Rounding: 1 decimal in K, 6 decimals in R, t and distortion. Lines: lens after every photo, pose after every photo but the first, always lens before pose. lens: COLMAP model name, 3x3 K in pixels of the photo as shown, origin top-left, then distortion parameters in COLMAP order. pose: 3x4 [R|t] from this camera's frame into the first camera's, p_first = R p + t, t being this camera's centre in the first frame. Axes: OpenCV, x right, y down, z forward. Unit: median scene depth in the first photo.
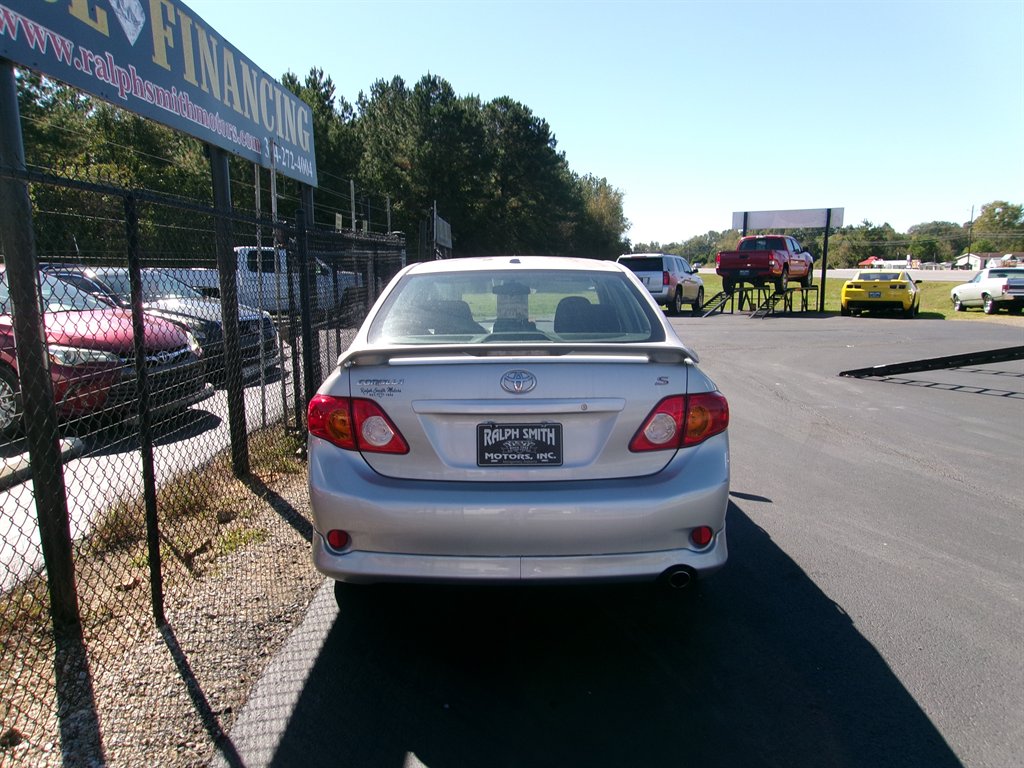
lens RADIAL K [[804.4, 0, 505.9], [0, 804.4, 379.0], [0, 0, 1]] dist [-0.039310, 0.074711]
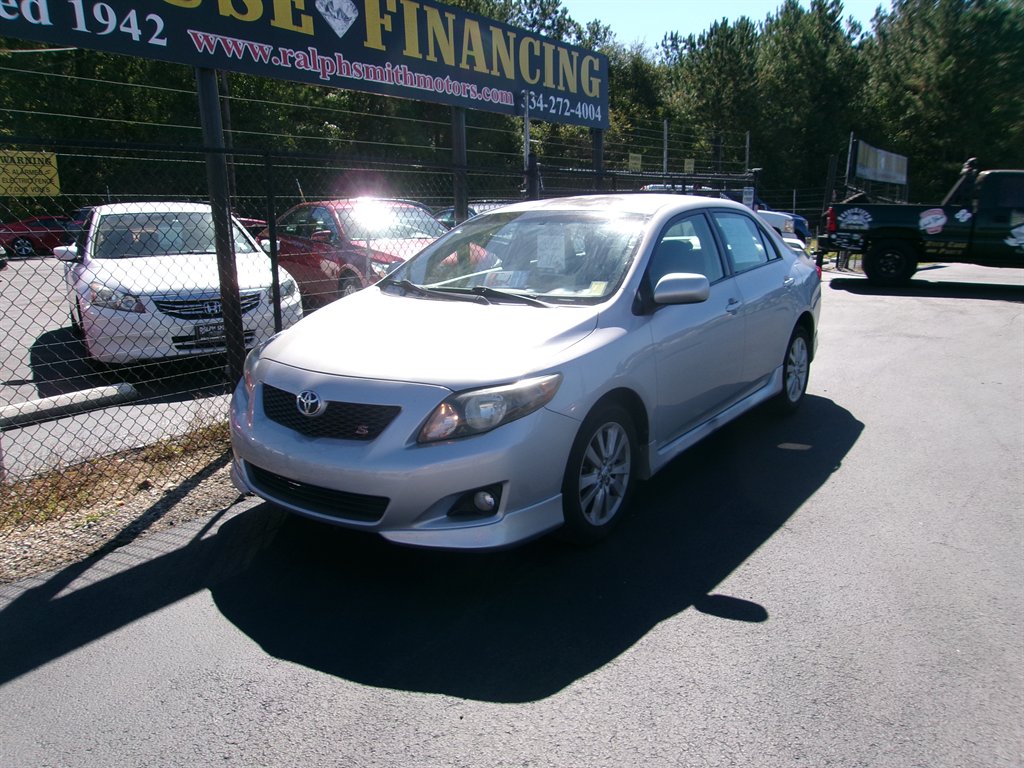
lens RADIAL K [[804.4, 0, 503.7], [0, 804.4, 383.2], [0, 0, 1]] dist [-0.039310, 0.074711]
pose [[0.820887, 0.122829, -0.557726, 0.343520], [-0.077615, 0.991531, 0.104130, -0.001091], [0.565792, -0.042191, 0.823468, 0.014707]]
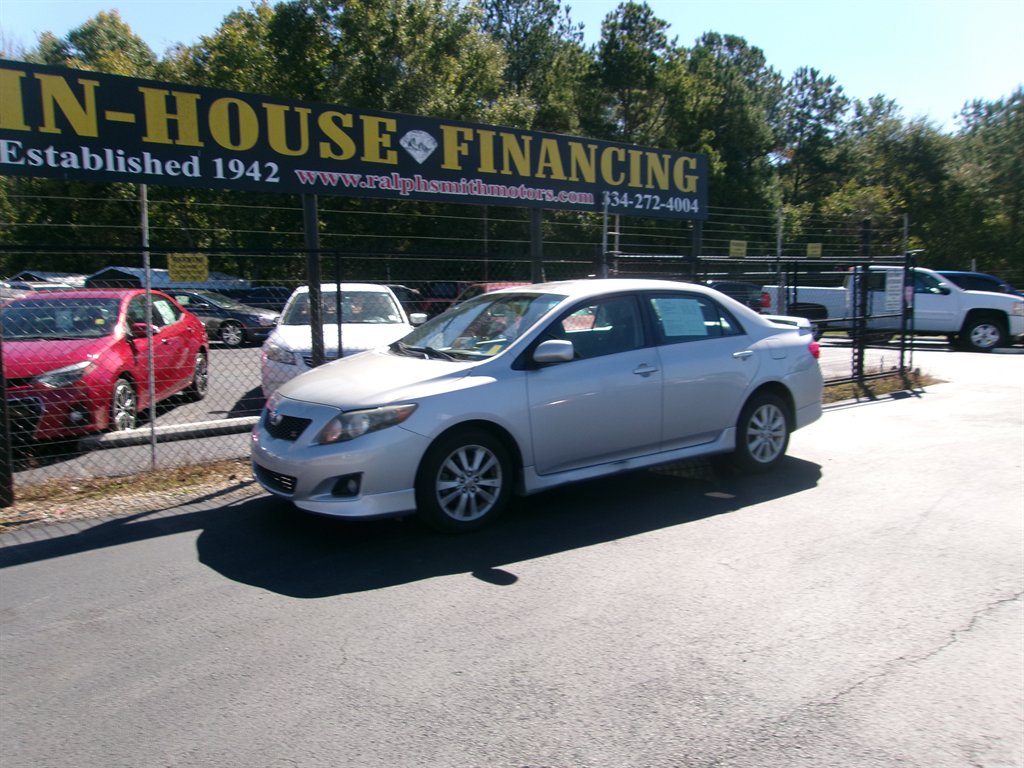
lens RADIAL K [[804.4, 0, 501.3], [0, 804.4, 381.7], [0, 0, 1]] dist [-0.039310, 0.074711]
pose [[0.576013, 0.097592, -0.811594, 0.680193], [-0.112079, 0.992900, 0.039848, -0.013363], [0.809720, 0.068010, 0.582862, 0.078133]]
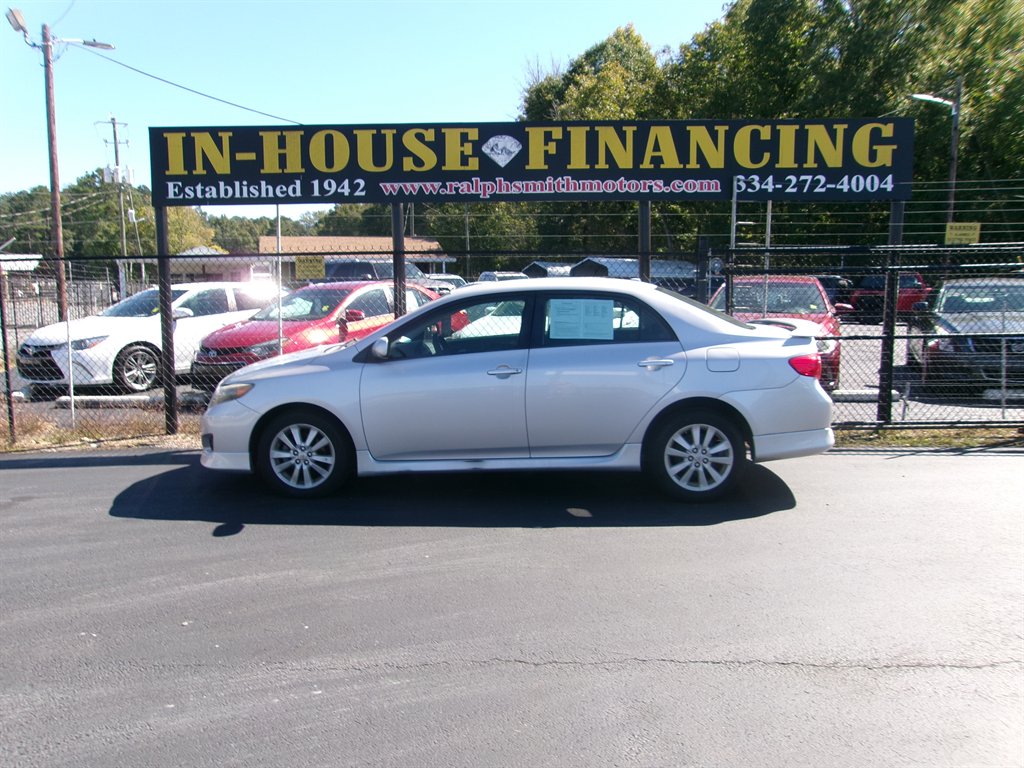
lens RADIAL K [[804.4, 0, 498.4], [0, 804.4, 380.6], [0, 0, 1]] dist [-0.039310, 0.074711]
pose [[-0.035291, 0.132399, -0.990568, 0.886168], [-0.134095, 0.981595, 0.135977, -0.103938], [0.990340, 0.137629, -0.016888, 0.648318]]
